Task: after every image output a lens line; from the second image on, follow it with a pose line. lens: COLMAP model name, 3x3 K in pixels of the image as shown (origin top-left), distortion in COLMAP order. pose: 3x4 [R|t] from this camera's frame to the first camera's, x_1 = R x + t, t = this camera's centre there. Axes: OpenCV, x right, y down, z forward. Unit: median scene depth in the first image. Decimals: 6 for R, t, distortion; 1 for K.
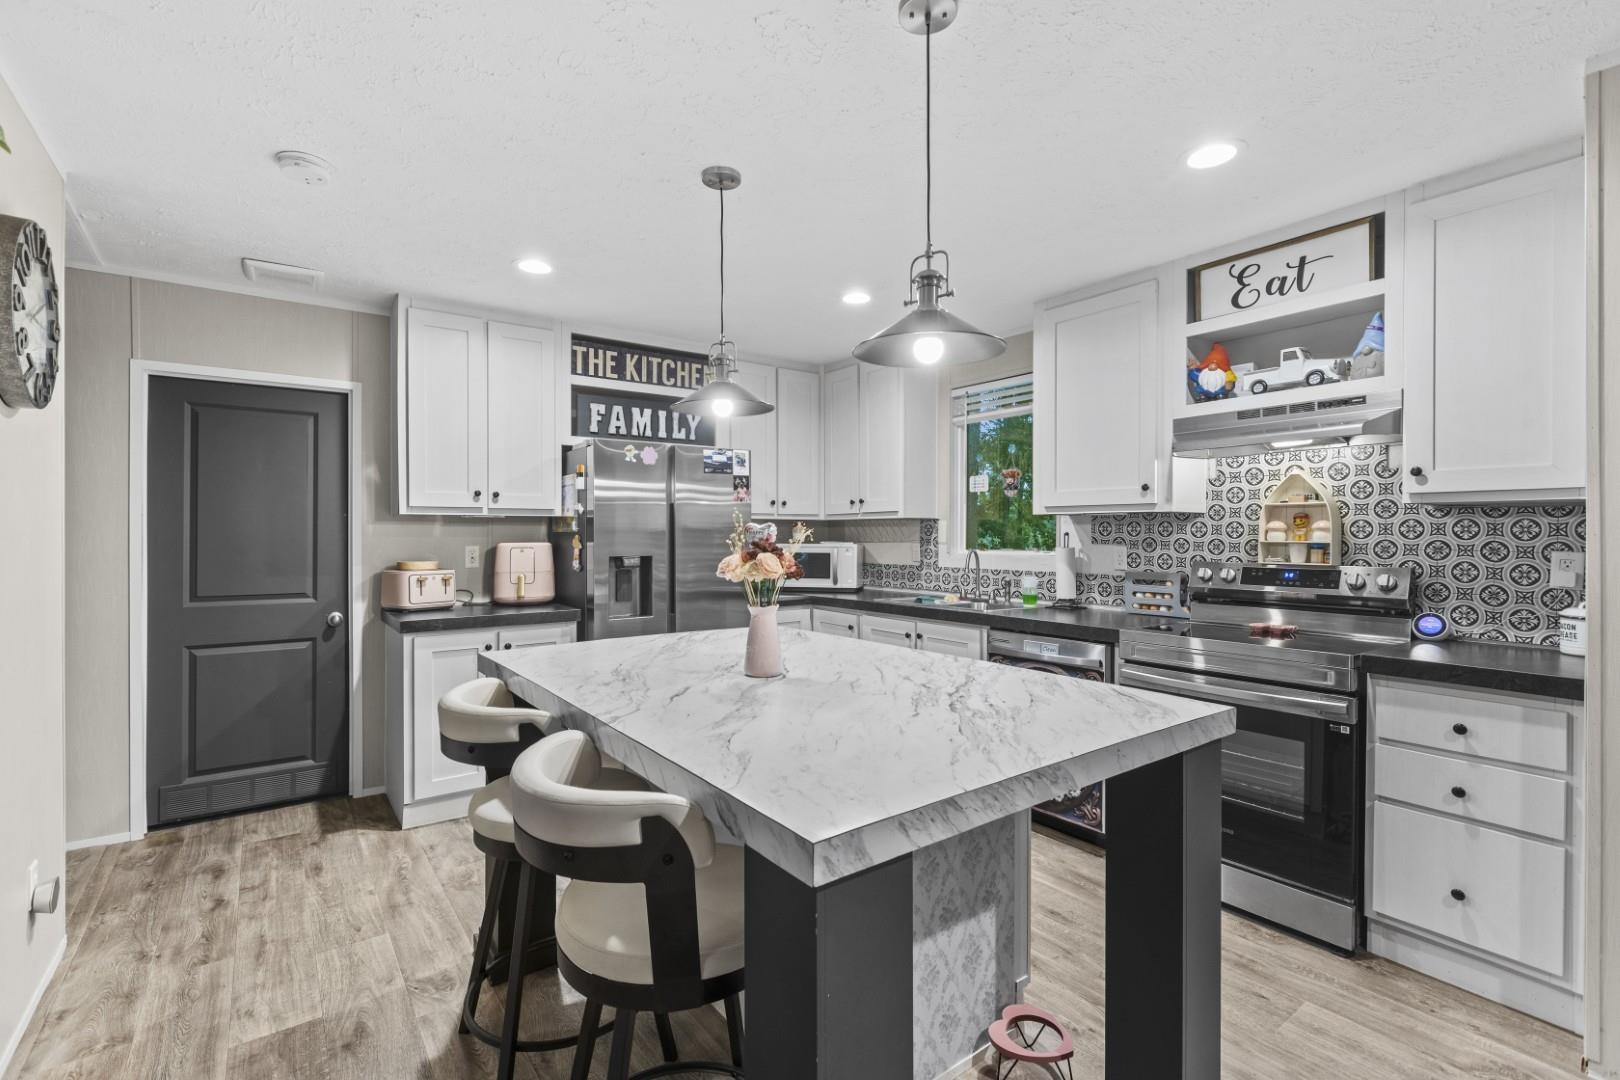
lens RADIAL K [[731.2, 0, 813.7], [0, 731.2, 534.8], [0, 0, 1]] dist [-0.001899, -0.000691]
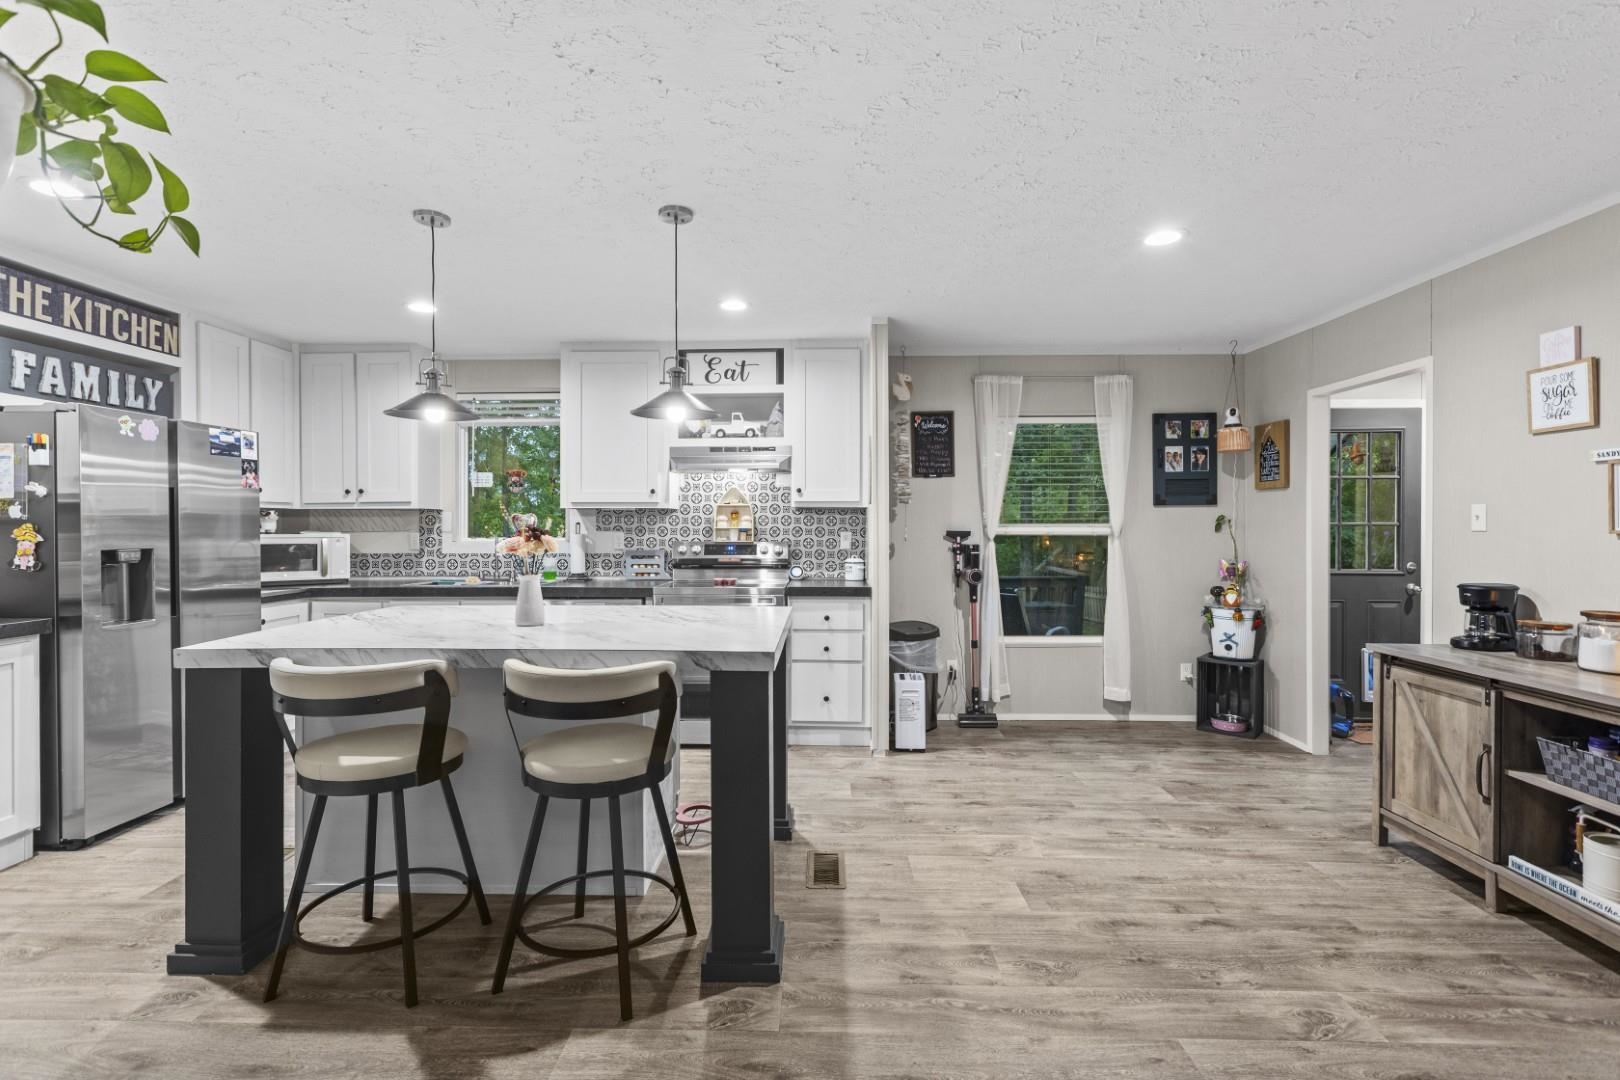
lens RADIAL K [[731.2, 0, 813.7], [0, 731.2, 534.8], [0, 0, 1]] dist [-0.001899, -0.000691]
pose [[0.609336, -0.010477, 0.792843, -0.431811], [0.002188, 0.999931, 0.011531, 0.004900], [-0.792909, -0.005292, 0.609317, -0.125888]]
